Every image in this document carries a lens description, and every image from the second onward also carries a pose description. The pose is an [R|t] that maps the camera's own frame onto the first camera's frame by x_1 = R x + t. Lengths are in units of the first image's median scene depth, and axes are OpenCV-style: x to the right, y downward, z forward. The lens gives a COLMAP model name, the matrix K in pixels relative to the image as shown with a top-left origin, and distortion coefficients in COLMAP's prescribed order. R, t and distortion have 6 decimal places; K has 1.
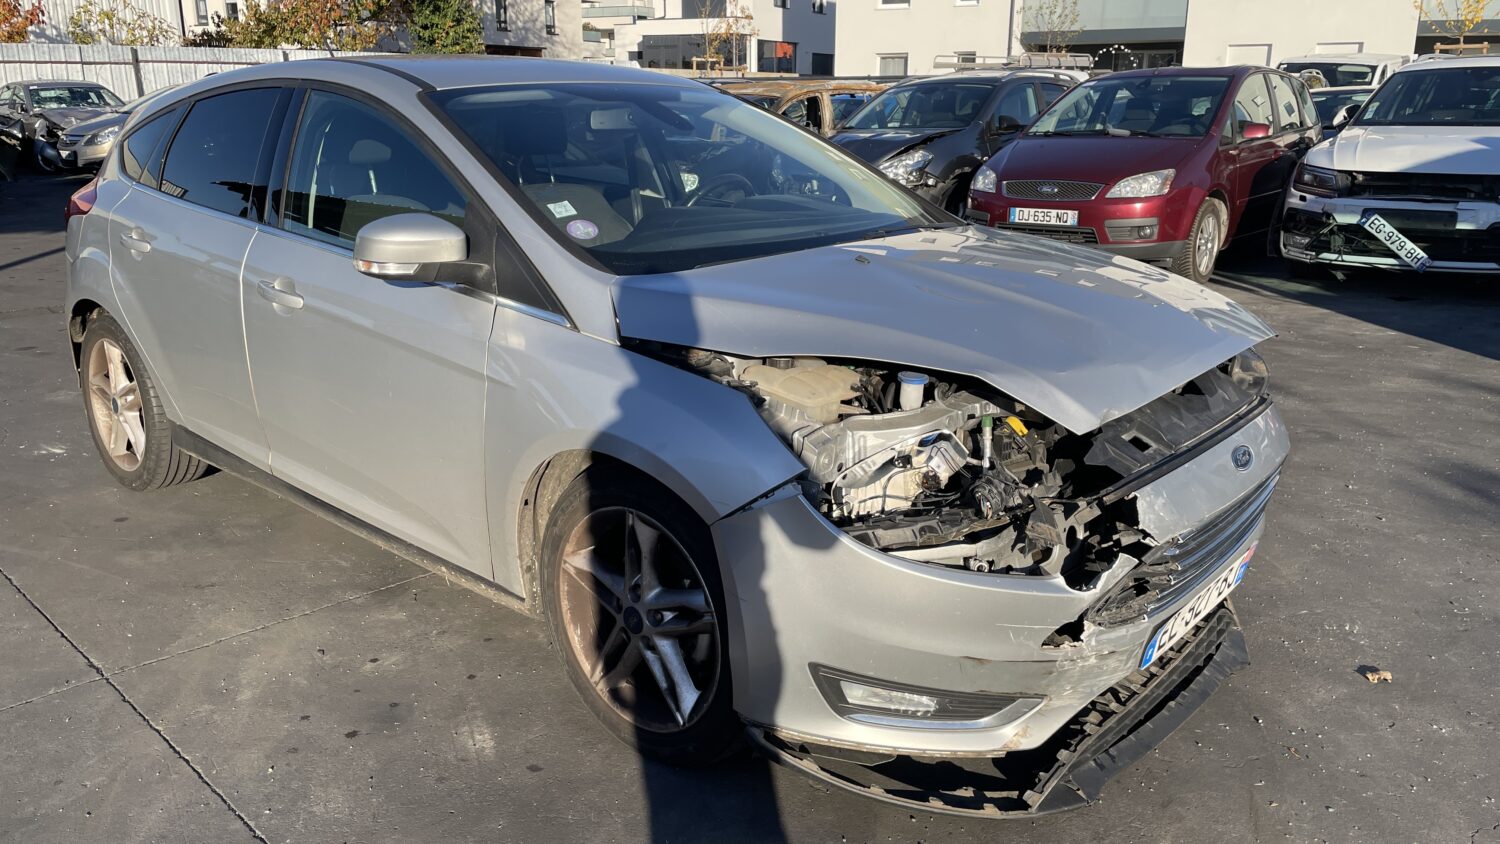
lens RADIAL K [[1144.7, 0, 750.0], [0, 1144.7, 422.0], [0, 0, 1]] dist [0.059082, -0.100885]
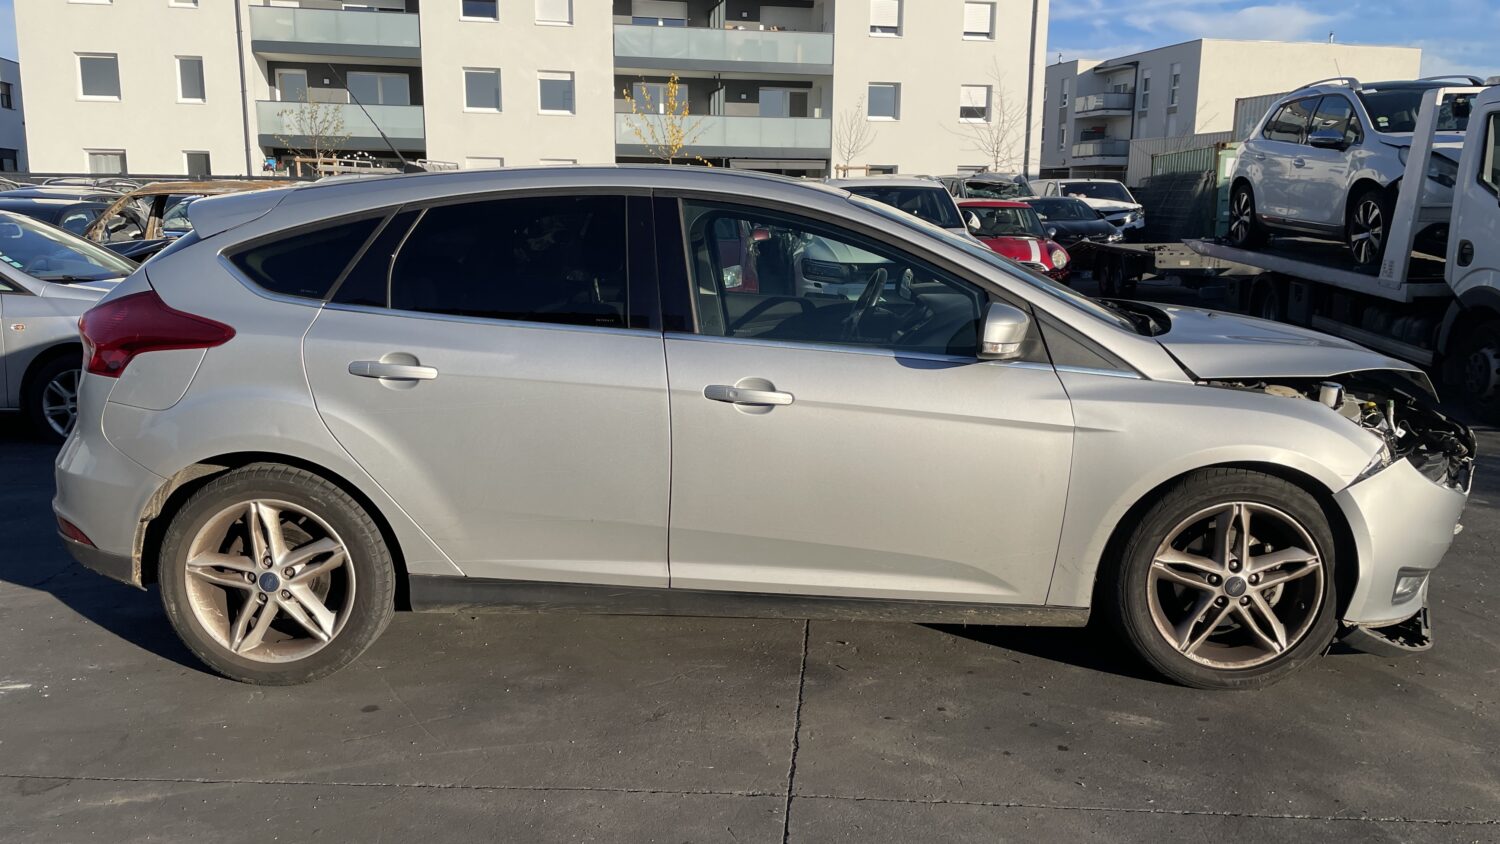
lens RADIAL K [[1144.7, 0, 750.0], [0, 1144.7, 422.0], [0, 0, 1]] dist [0.059082, -0.100885]
pose [[0.750787, -0.109926, 0.651334, -0.158923], [0.165195, 0.985968, -0.024016, -0.009078], [-0.639554, 0.125628, 0.758411, 0.035864]]
